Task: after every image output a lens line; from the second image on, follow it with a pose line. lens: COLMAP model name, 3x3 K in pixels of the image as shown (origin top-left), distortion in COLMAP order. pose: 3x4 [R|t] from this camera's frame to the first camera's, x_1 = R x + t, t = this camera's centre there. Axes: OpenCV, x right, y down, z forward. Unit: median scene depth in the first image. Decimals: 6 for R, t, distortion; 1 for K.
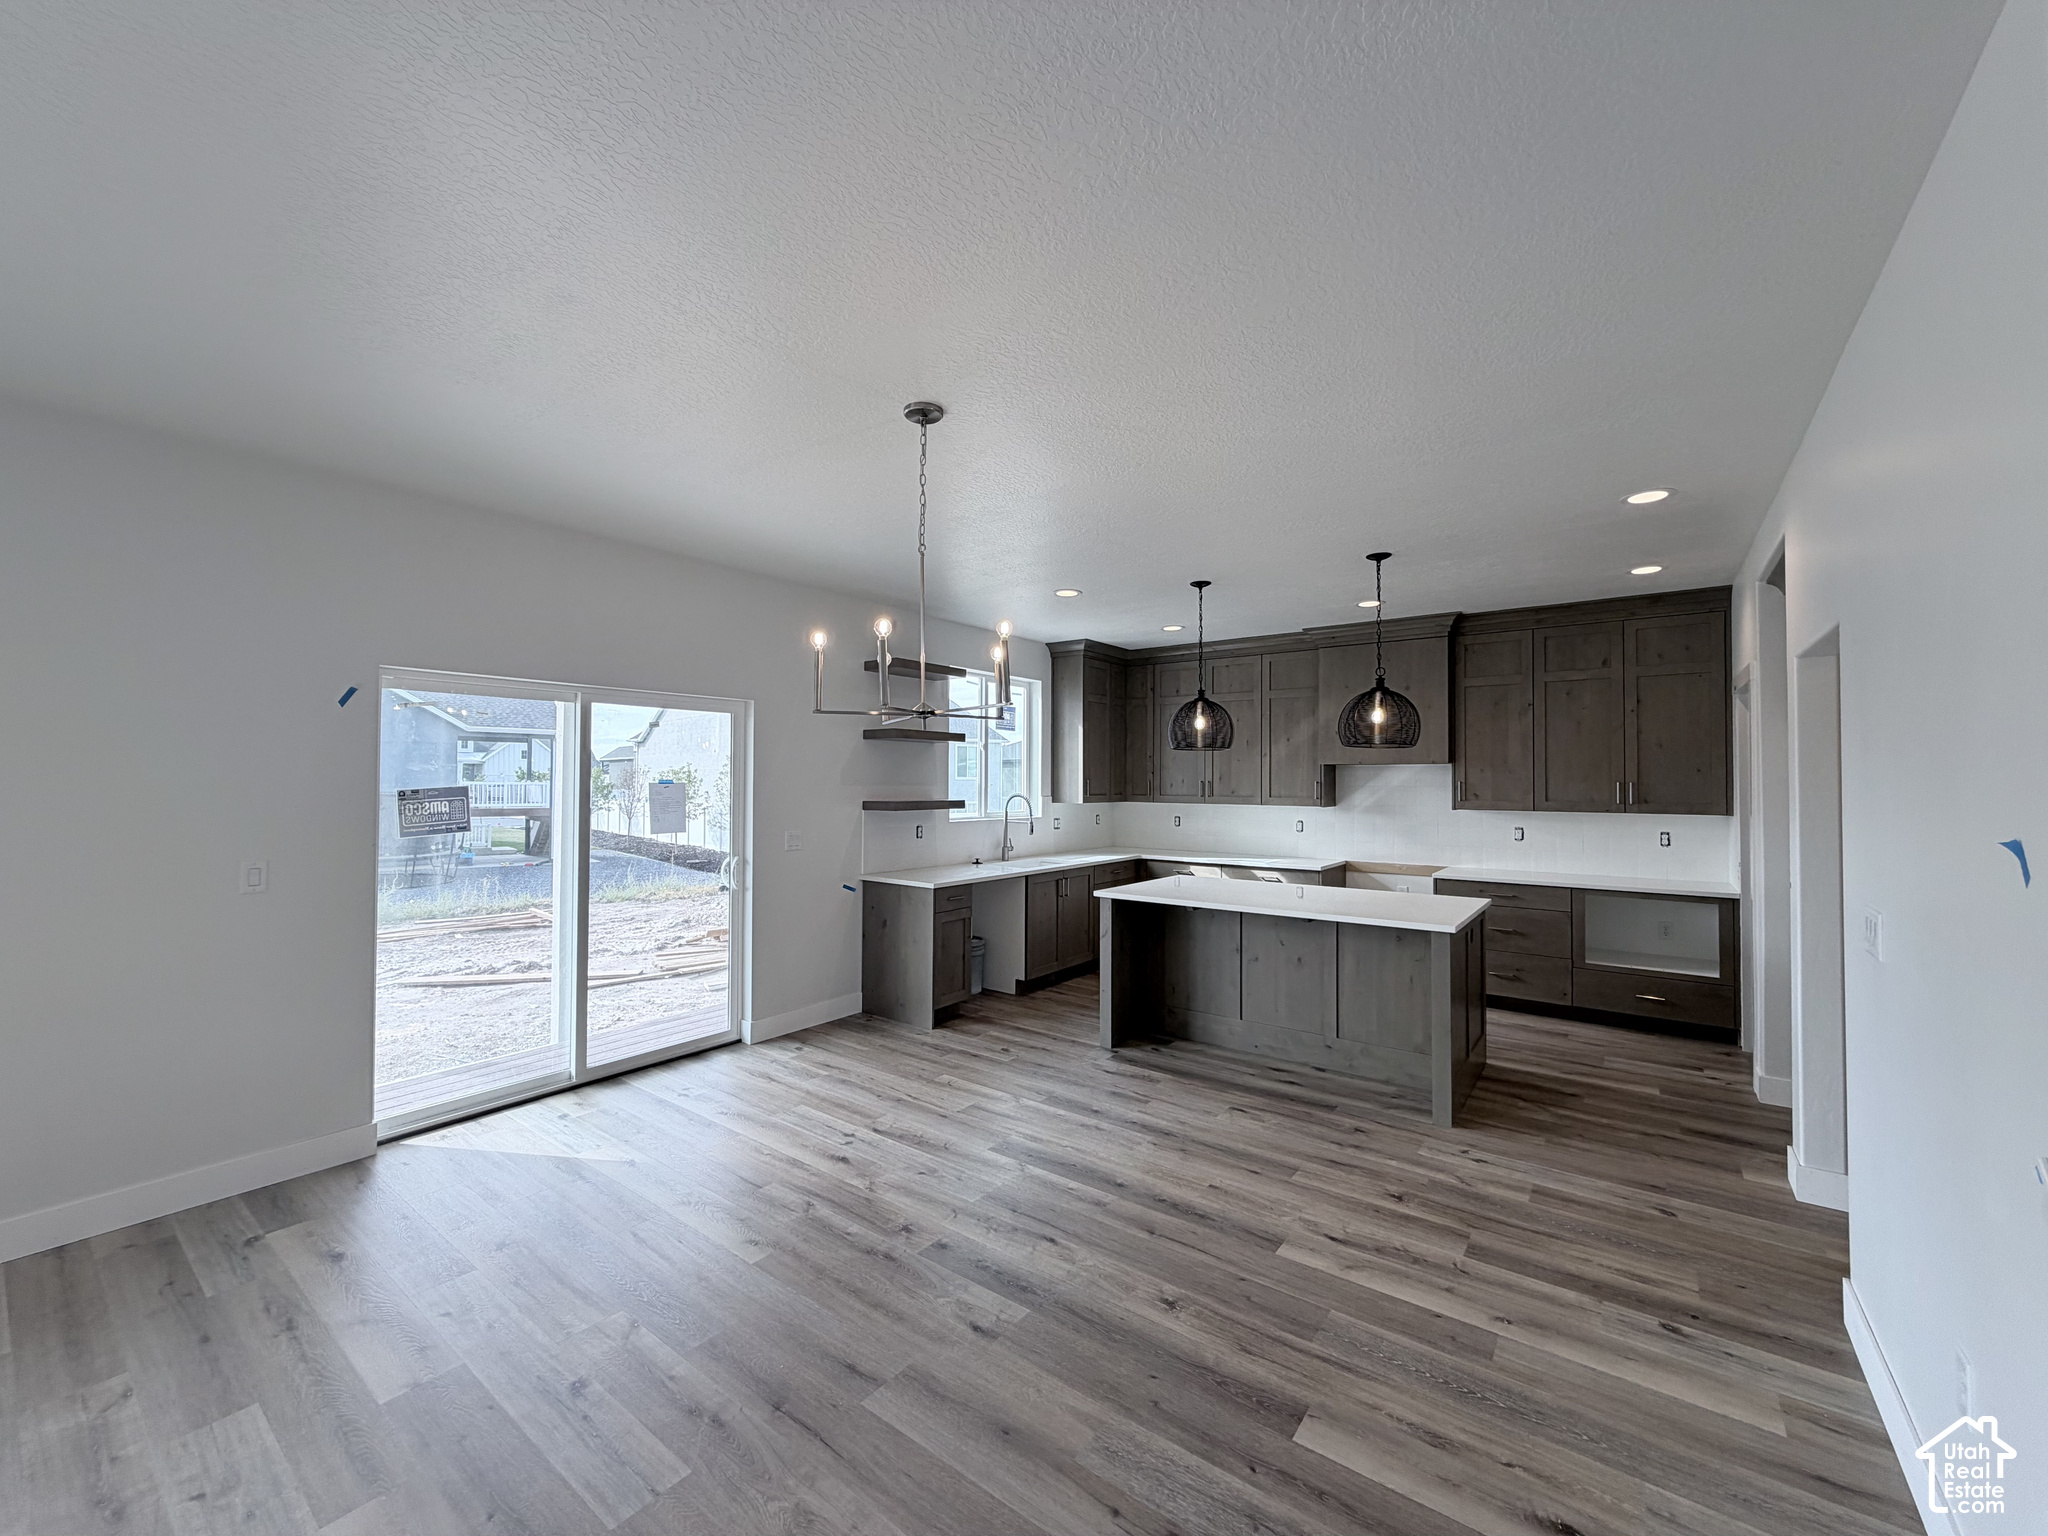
lens RADIAL K [[807.5, 0, 1024.0], [0, 807.5, 768.0], [0, 0, 1]] dist [-0.001015, -0.000046]
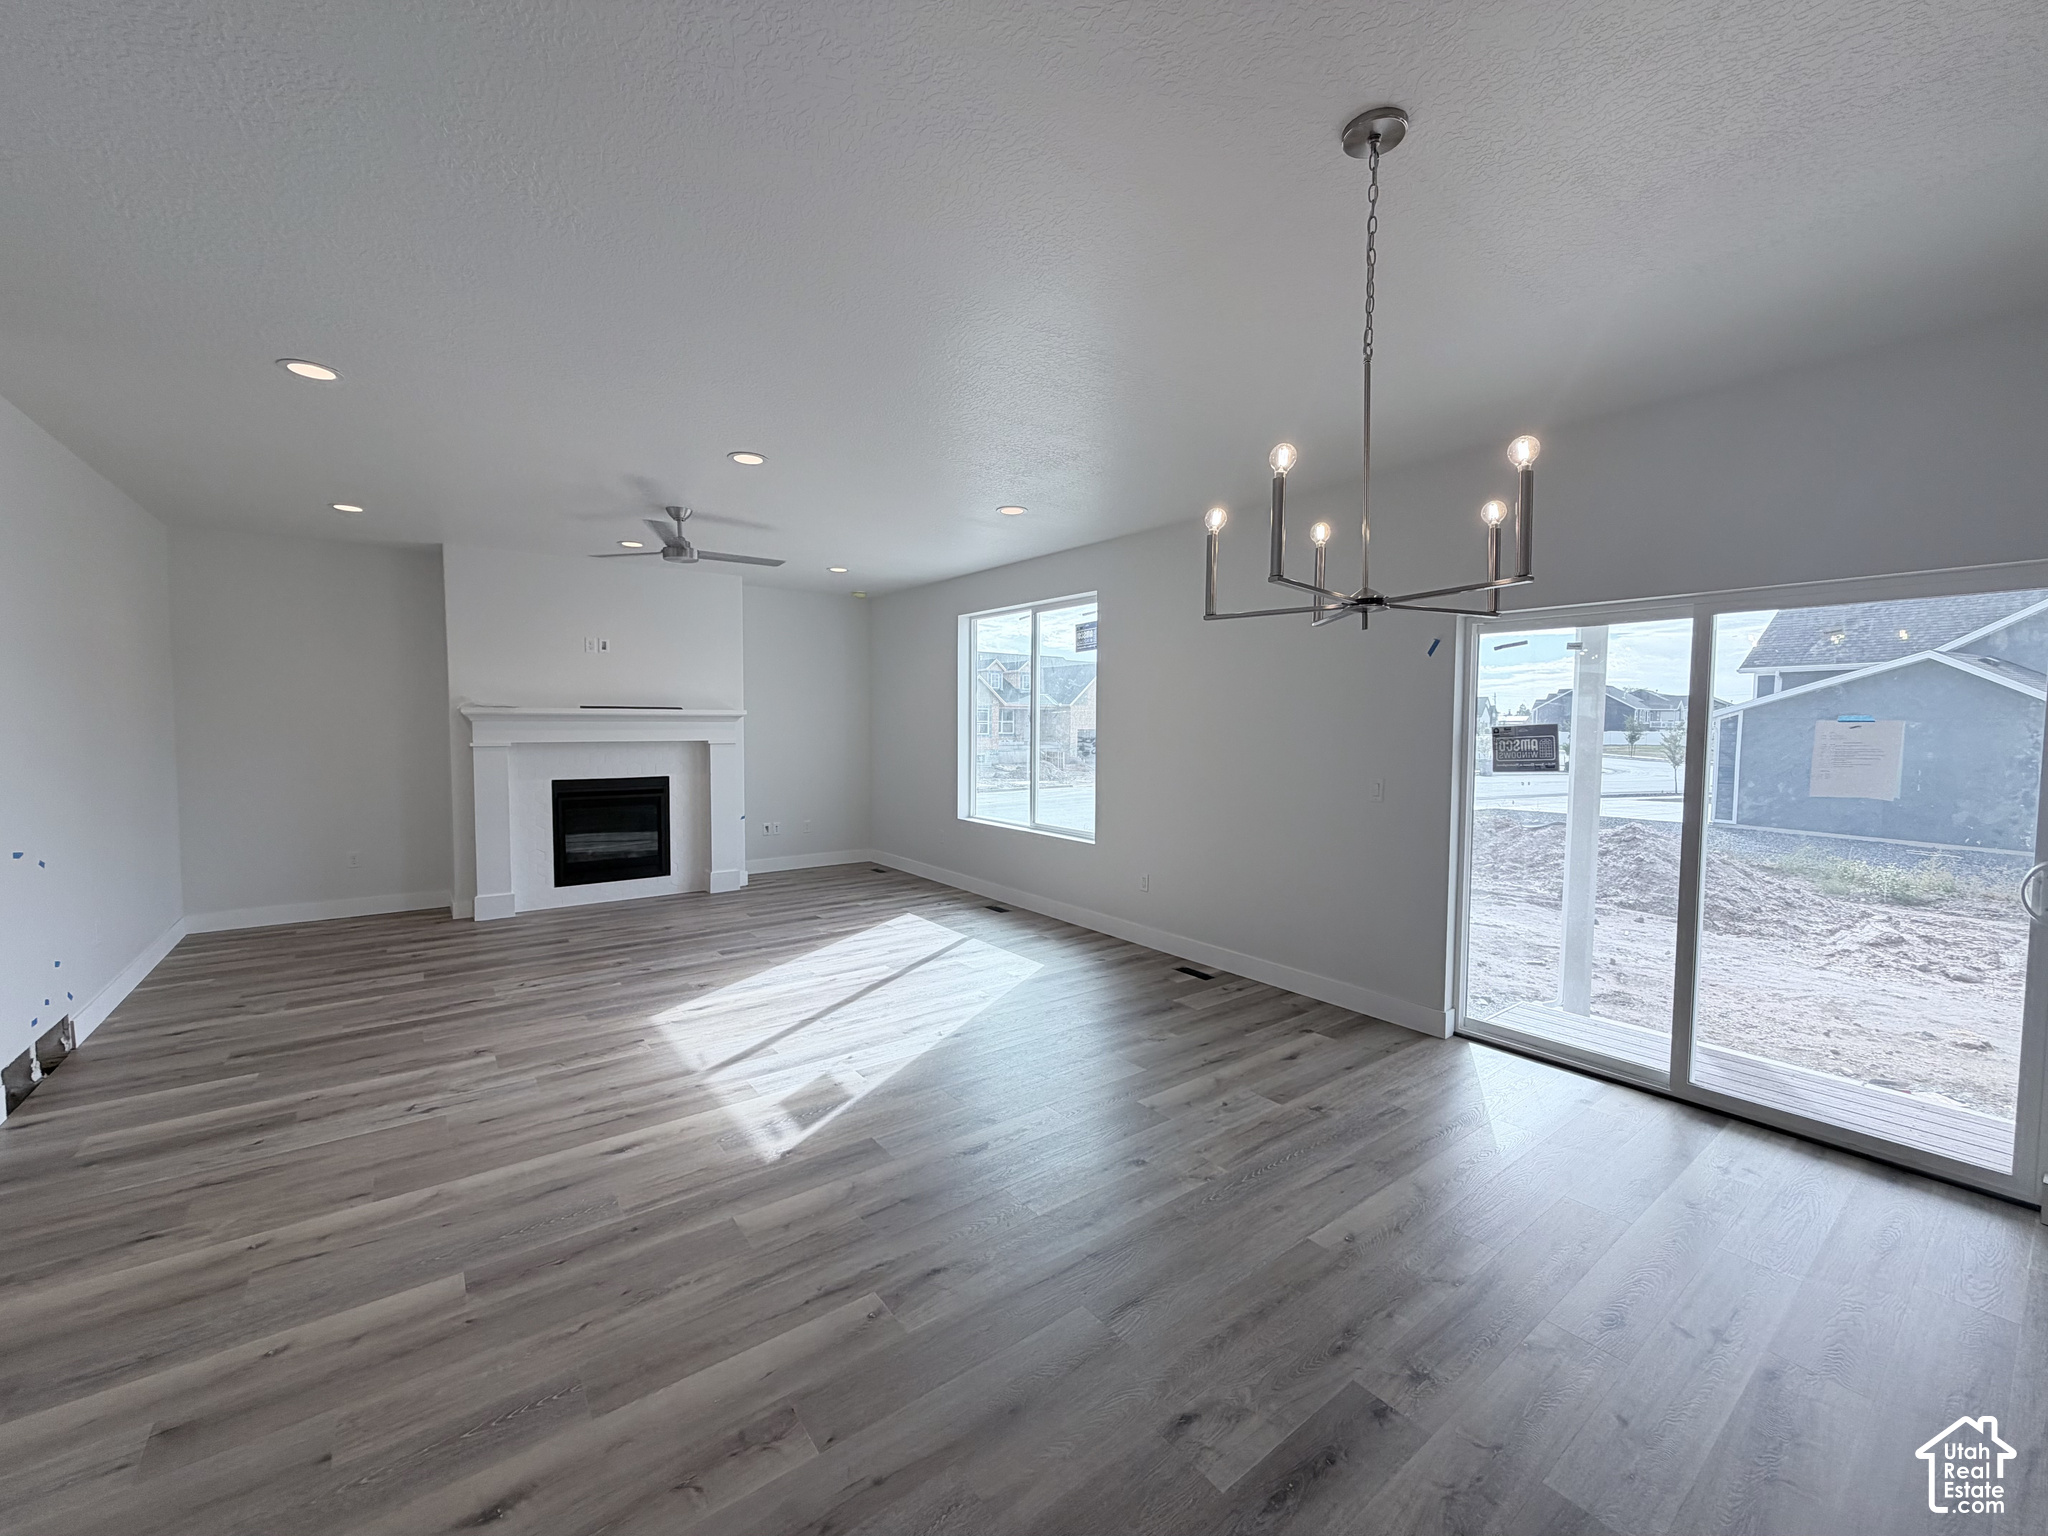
lens RADIAL K [[828.5, 0, 1024.0], [0, 828.5, 768.0], [0, 0, 1]] dist [0.002071, 0.000196]
pose [[-0.274028, 0.049927, -0.960425, 0.474439], [0.009480, 0.998743, 0.049214, 0.021316], [0.961675, 0.004381, -0.274157, 0.707324]]
